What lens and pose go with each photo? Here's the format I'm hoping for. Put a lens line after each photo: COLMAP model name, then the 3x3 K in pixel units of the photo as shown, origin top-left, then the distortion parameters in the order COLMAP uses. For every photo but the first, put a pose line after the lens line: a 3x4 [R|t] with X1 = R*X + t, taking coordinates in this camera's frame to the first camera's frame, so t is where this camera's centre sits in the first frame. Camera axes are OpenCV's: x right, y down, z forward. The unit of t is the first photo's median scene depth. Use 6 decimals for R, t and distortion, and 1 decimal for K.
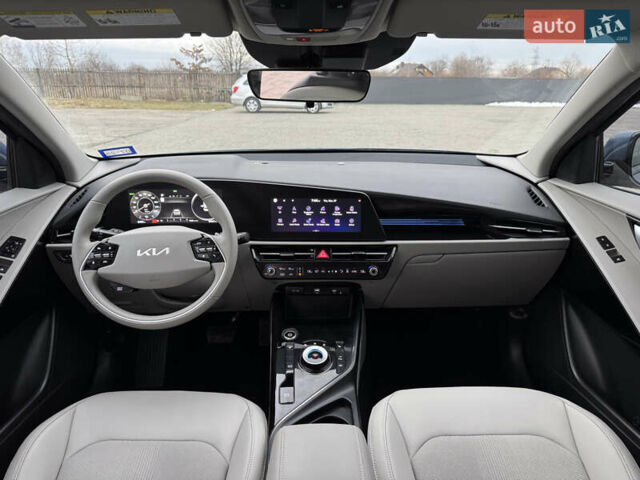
lens RADIAL K [[563.5, 0, 320.0], [0, 563.5, 240.0], [0, 0, 1]] dist [0.133221, -0.235230]
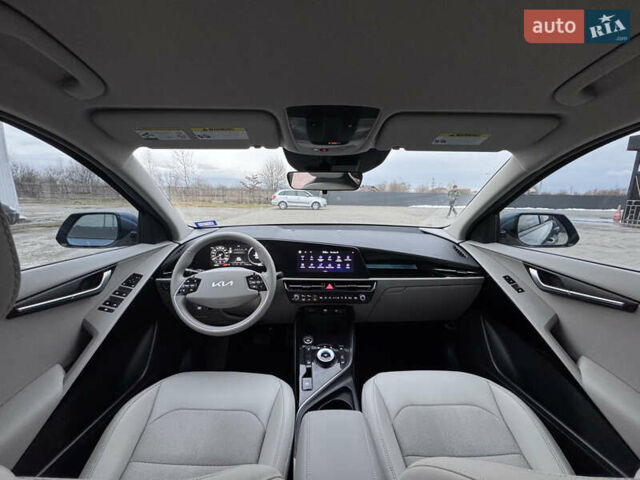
lens RADIAL K [[310.1, 0, 321.5], [0, 310.1, 221.4], [0, 0, 1]] dist [0.001015, -0.000108]
pose [[0.999884, 0.009086, 0.012239, -0.030725], [-0.006631, 0.982239, -0.187516, 0.009487], [-0.013726, 0.187413, 0.982185, 0.118134]]
